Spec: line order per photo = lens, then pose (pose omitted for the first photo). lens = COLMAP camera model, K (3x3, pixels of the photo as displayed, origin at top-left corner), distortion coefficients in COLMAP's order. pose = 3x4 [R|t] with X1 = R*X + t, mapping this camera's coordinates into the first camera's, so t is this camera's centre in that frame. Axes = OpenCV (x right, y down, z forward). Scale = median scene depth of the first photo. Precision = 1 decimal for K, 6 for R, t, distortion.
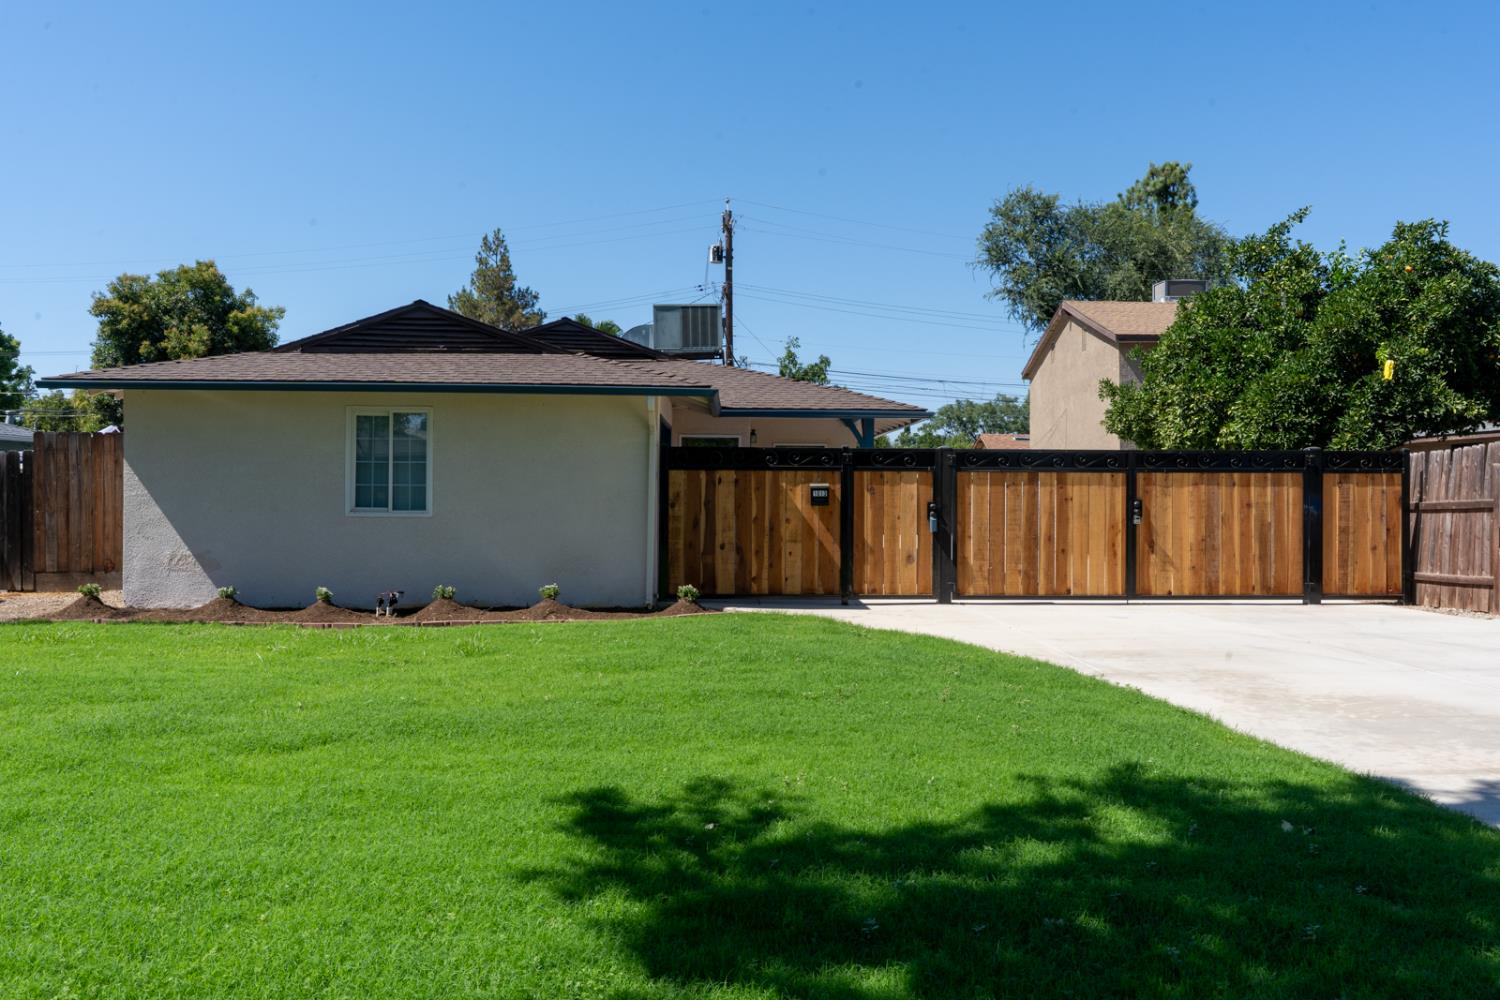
lens RADIAL K [[1167.7, 0, 752.5], [0, 1167.7, 498.4], [0, 0, 1]] dist [0.001777, 0.000657]
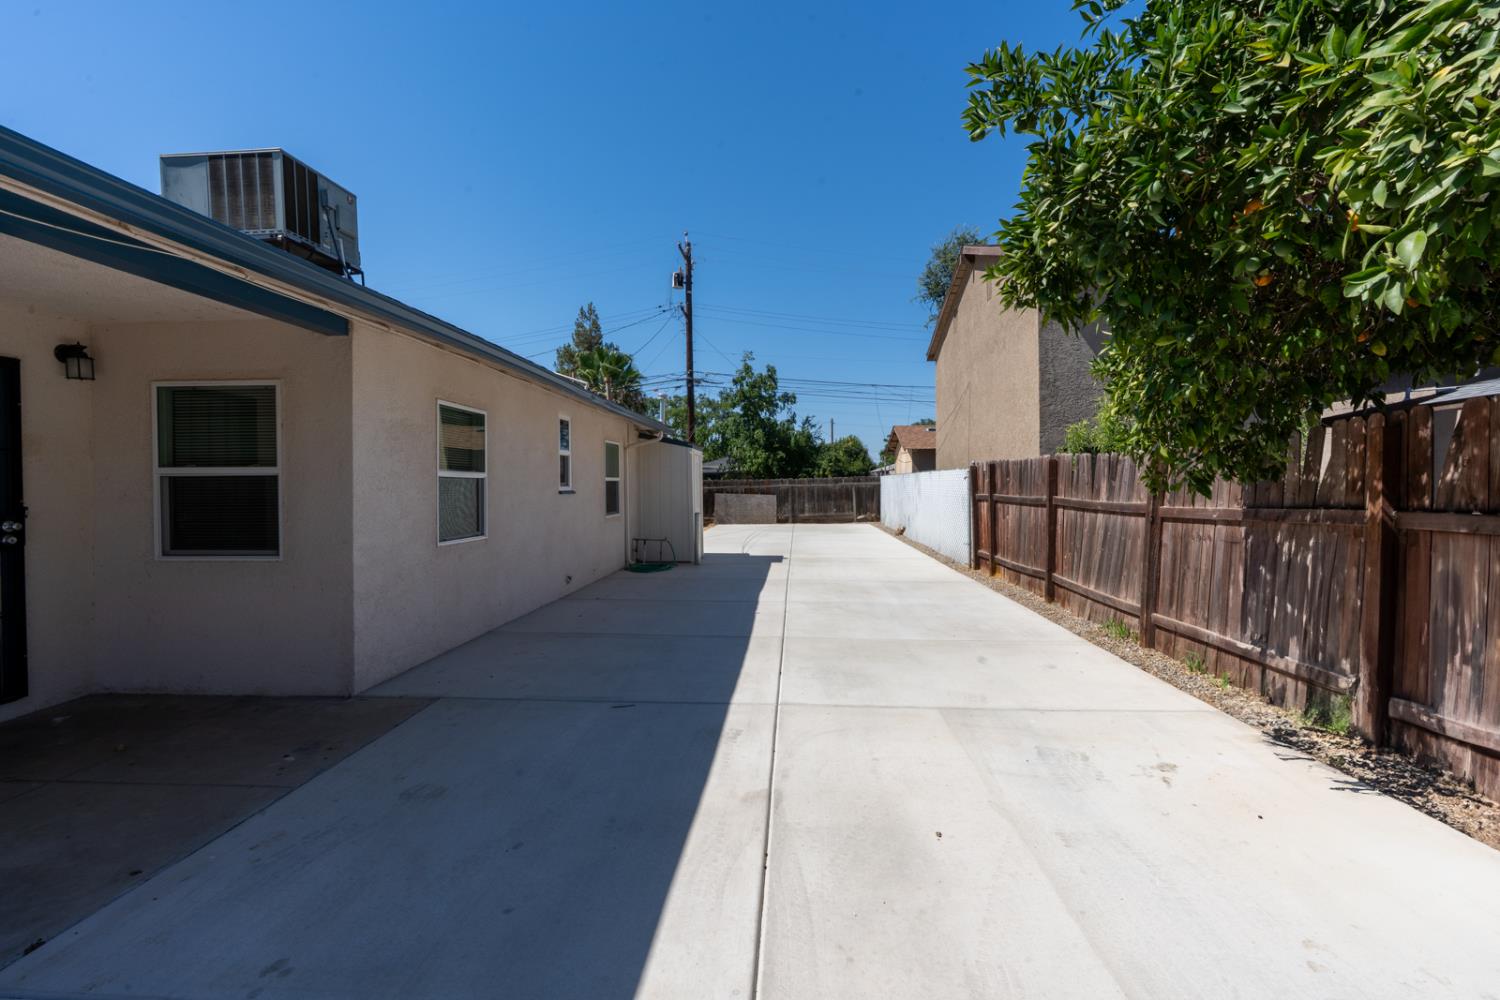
lens RADIAL K [[681.8, 0, 760.1], [0, 681.8, 492.7], [0, 0, 1]] dist [-0.010682, 0.000698]
pose [[0.996912, -0.010214, -0.077865, 0.342734], [0.011068, 0.999883, 0.010540, -0.013261], [0.077748, -0.011369, 0.996908, 1.109158]]
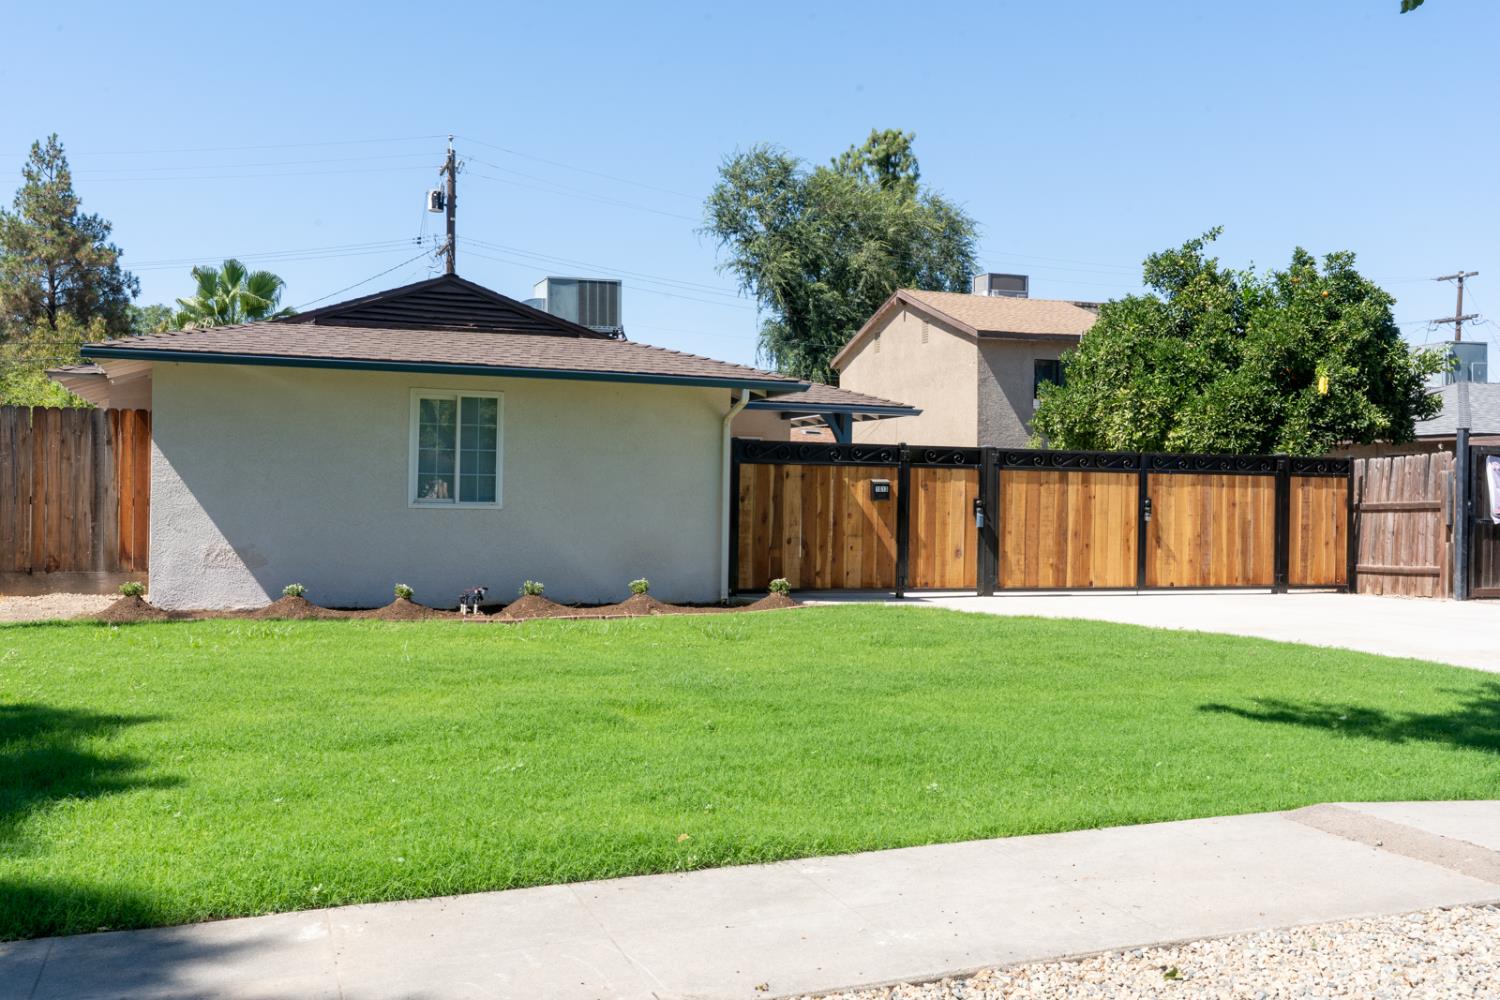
lens RADIAL K [[1431.4, 0, 748.8], [0, 1431.4, 497.9], [0, 0, 1]] dist [0.008481, 0.000000]
pose [[0.953373, 0.010346, 0.301617, -0.421578], [-0.010618, 0.999943, -0.000738, 0.005497], [-0.301607, -0.002499, 0.953429, -0.155006]]
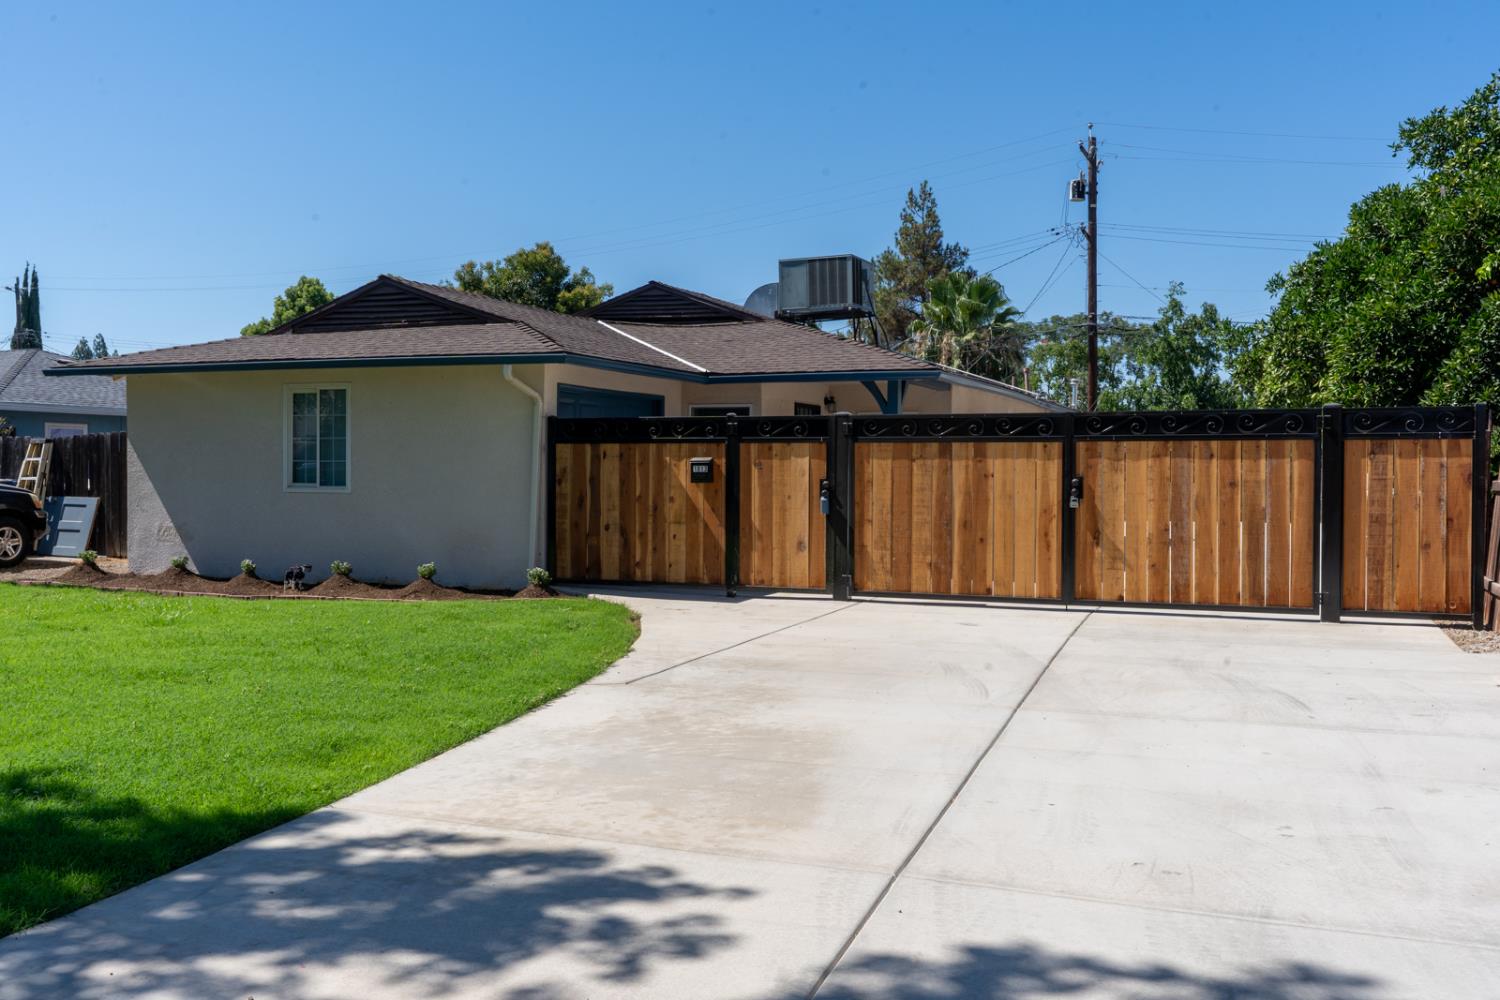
lens RADIAL K [[1294.8, 0, 750.4], [0, 1294.8, 502.6], [0, 0, 1]] dist [0.004236, -0.001424]
pose [[0.911381, 0.009419, -0.411457, 0.482861], [-0.001599, 0.999812, 0.019344, 0.002180], [0.411561, -0.016972, 0.911224, 0.124949]]
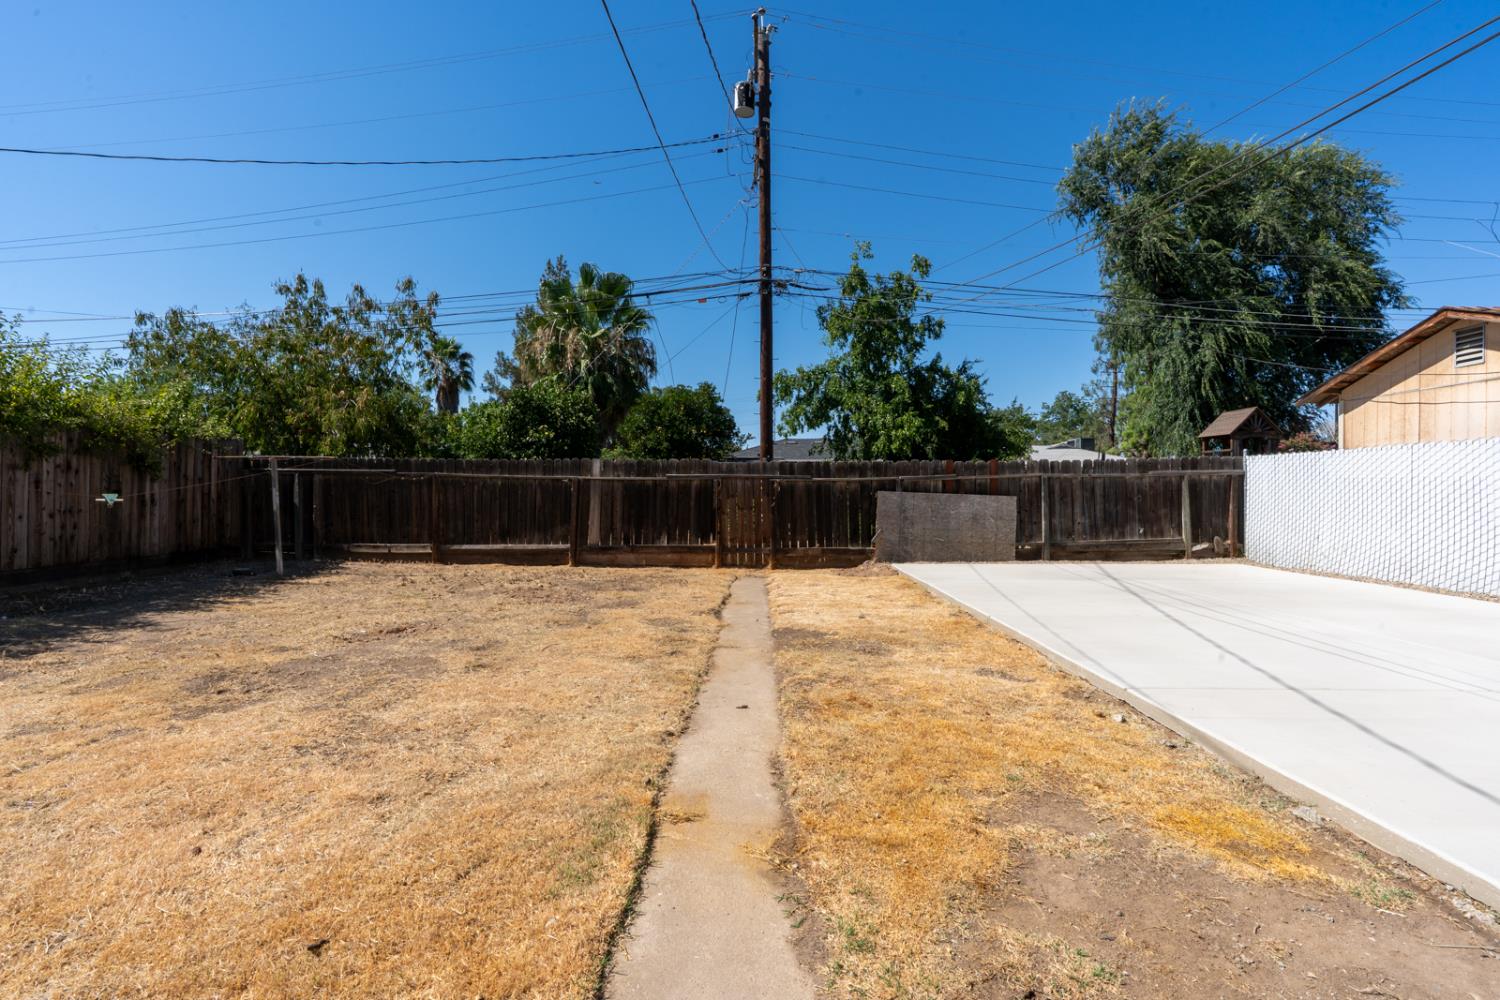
lens RADIAL K [[681.8, 0, 755.0], [0, 681.8, 494.1], [0, 0, 1]] dist [-0.010682, 0.000698]
pose [[0.999545, -0.002389, -0.030052, -0.050830], [0.002527, 0.999987, 0.004532, 0.006073], [0.030040, -0.004605, 0.999538, 2.146634]]
